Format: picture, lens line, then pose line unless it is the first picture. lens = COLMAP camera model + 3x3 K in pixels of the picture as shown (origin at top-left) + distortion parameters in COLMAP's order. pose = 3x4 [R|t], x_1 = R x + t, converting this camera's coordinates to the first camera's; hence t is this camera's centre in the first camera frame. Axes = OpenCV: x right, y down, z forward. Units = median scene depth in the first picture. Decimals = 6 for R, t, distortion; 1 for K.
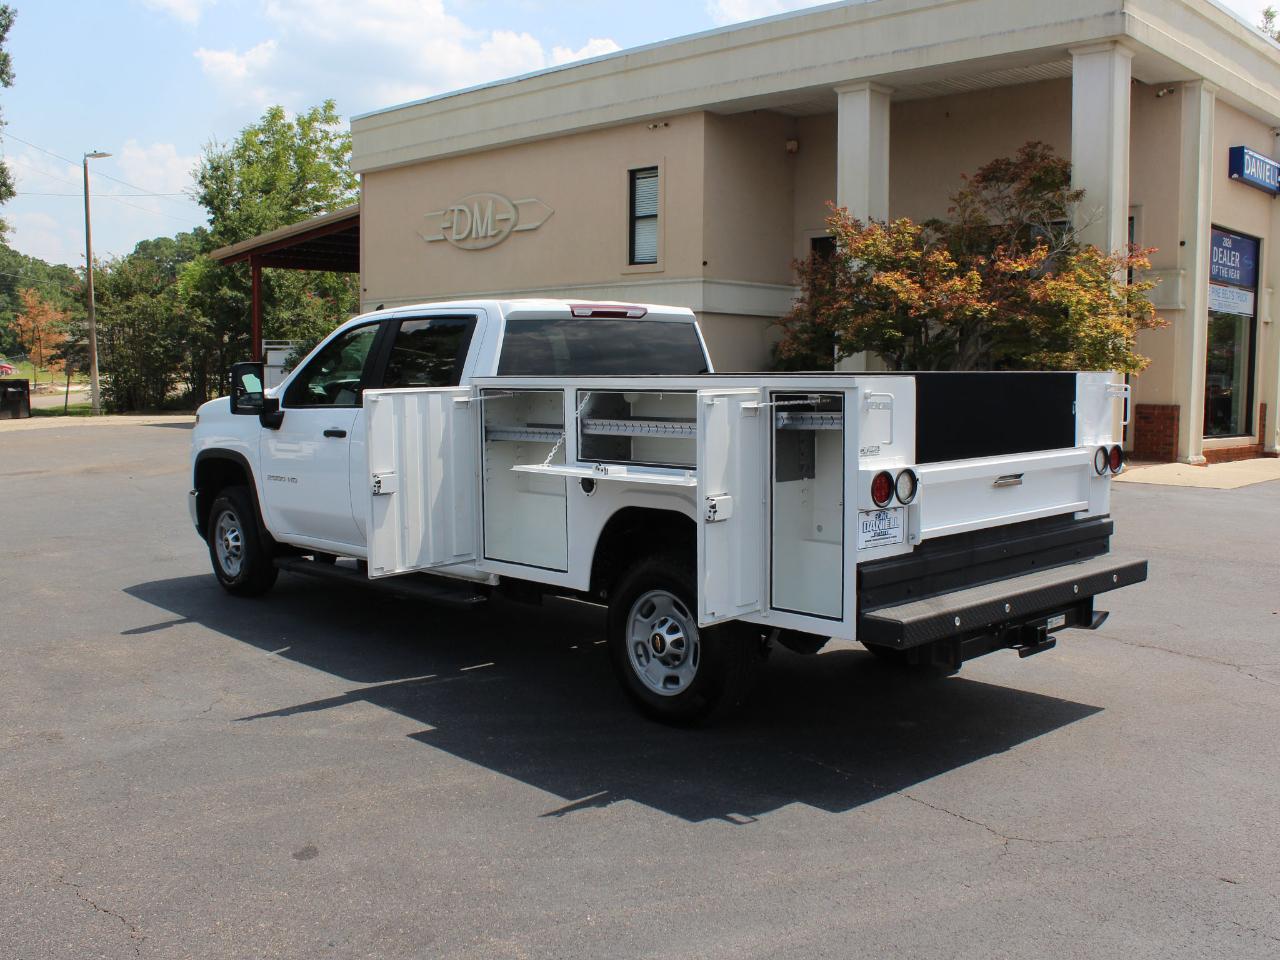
lens RADIAL K [[1268.2, 0, 640.0], [0, 1268.2, 480.0], [0, 0, 1]] dist [-0.178028, 0.156139]
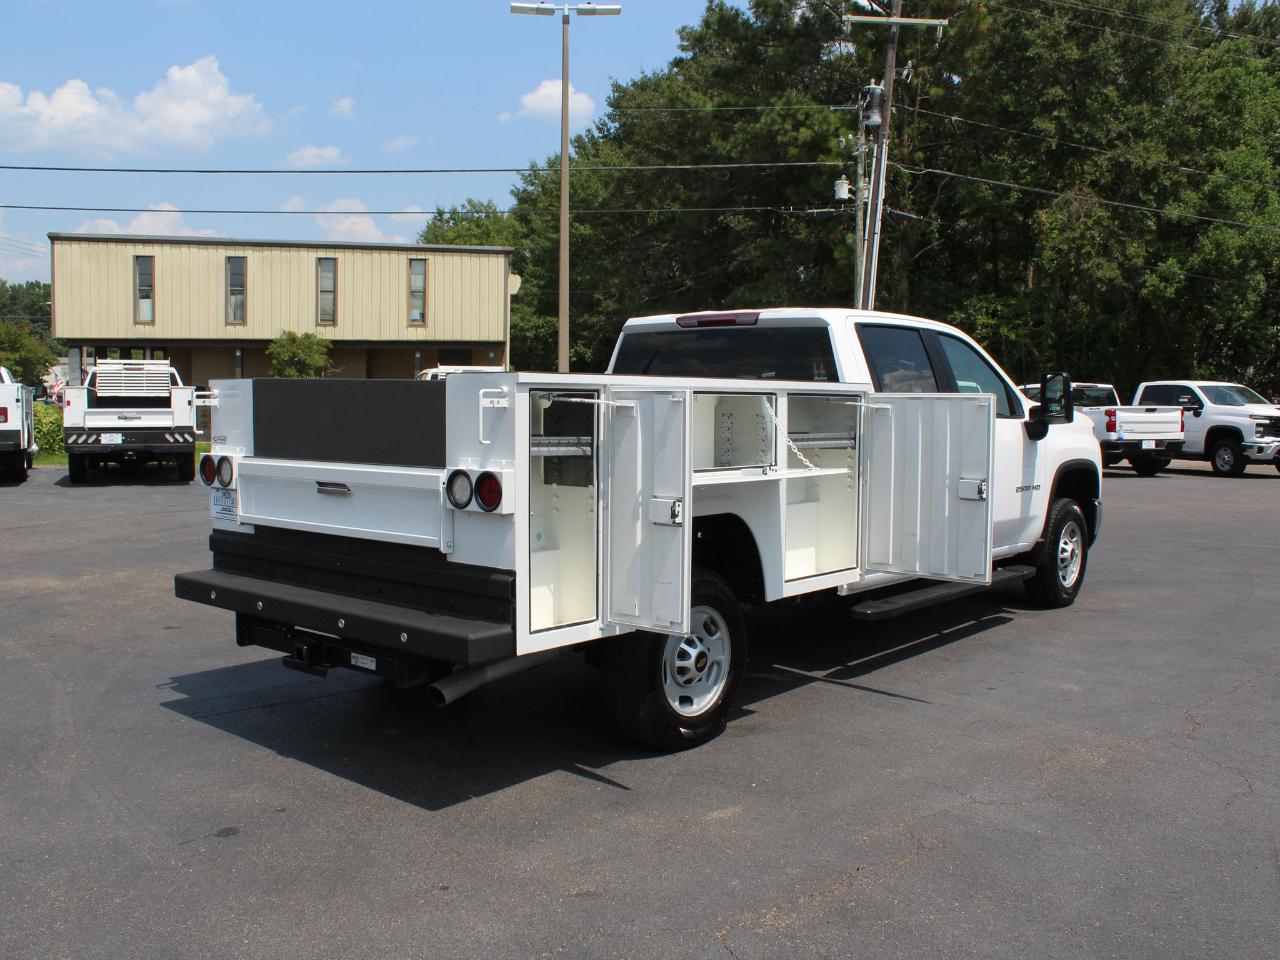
lens RADIAL K [[1185.7, 0, 643.2], [0, 1185.7, 485.5], [0, 0, 1]] dist [-0.174969, 0.165214]
pose [[0.126378, 0.083010, -0.988503, 0.369634], [-0.096419, 0.992802, 0.071045, -0.026871], [0.987285, 0.086332, 0.133472, 0.344081]]
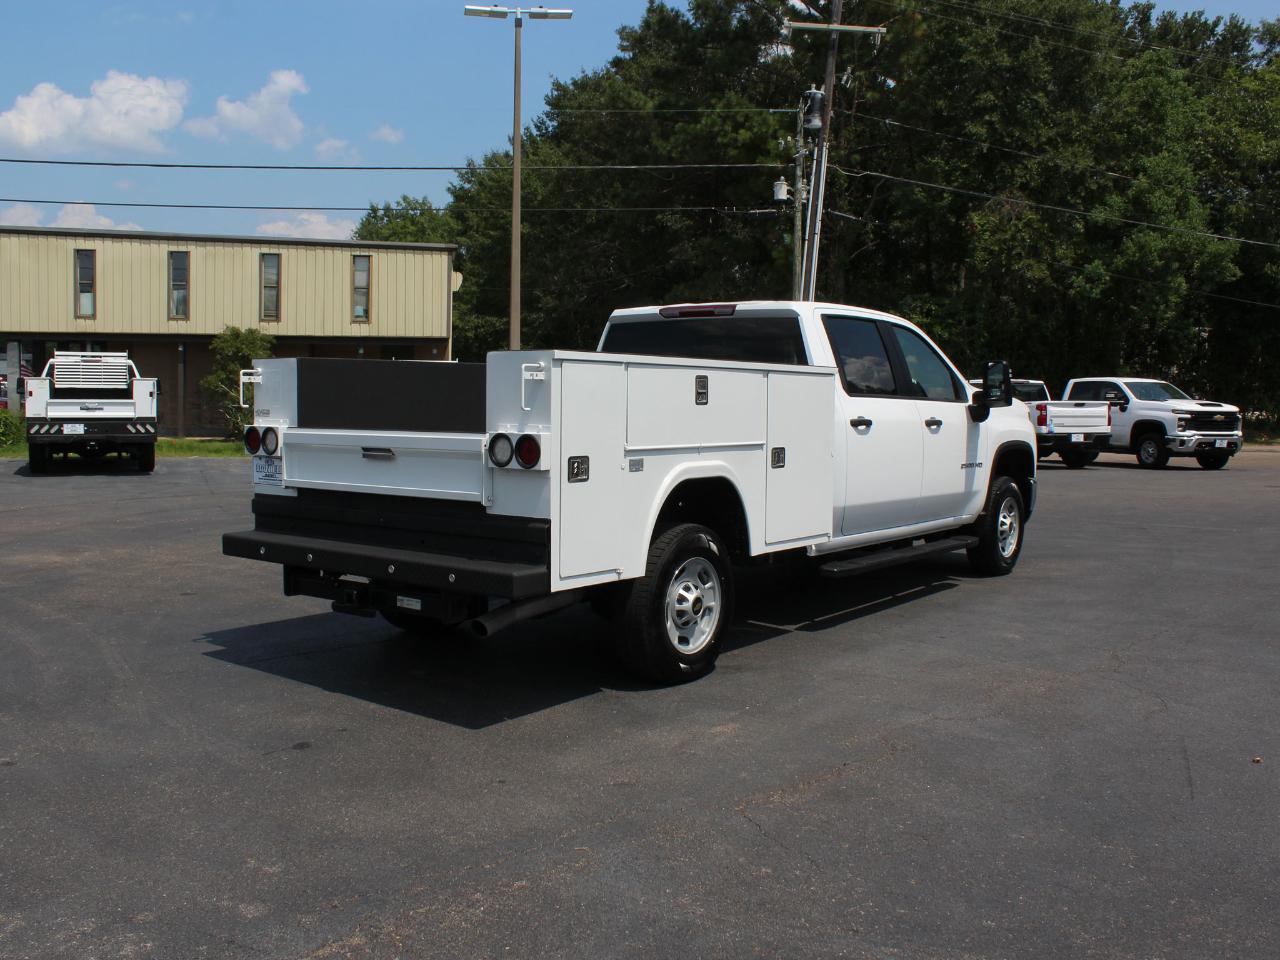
lens RADIAL K [[1190.4, 0, 640.0], [0, 1190.4, 480.0], [0, 0, 1]] dist [-0.162167, 0.133266]
pose [[0.180313, 0.078634, -0.980461, 0.410805], [-0.099367, 0.993156, 0.061378, -0.018910], [0.978577, 0.086359, 0.186892, 0.319336]]
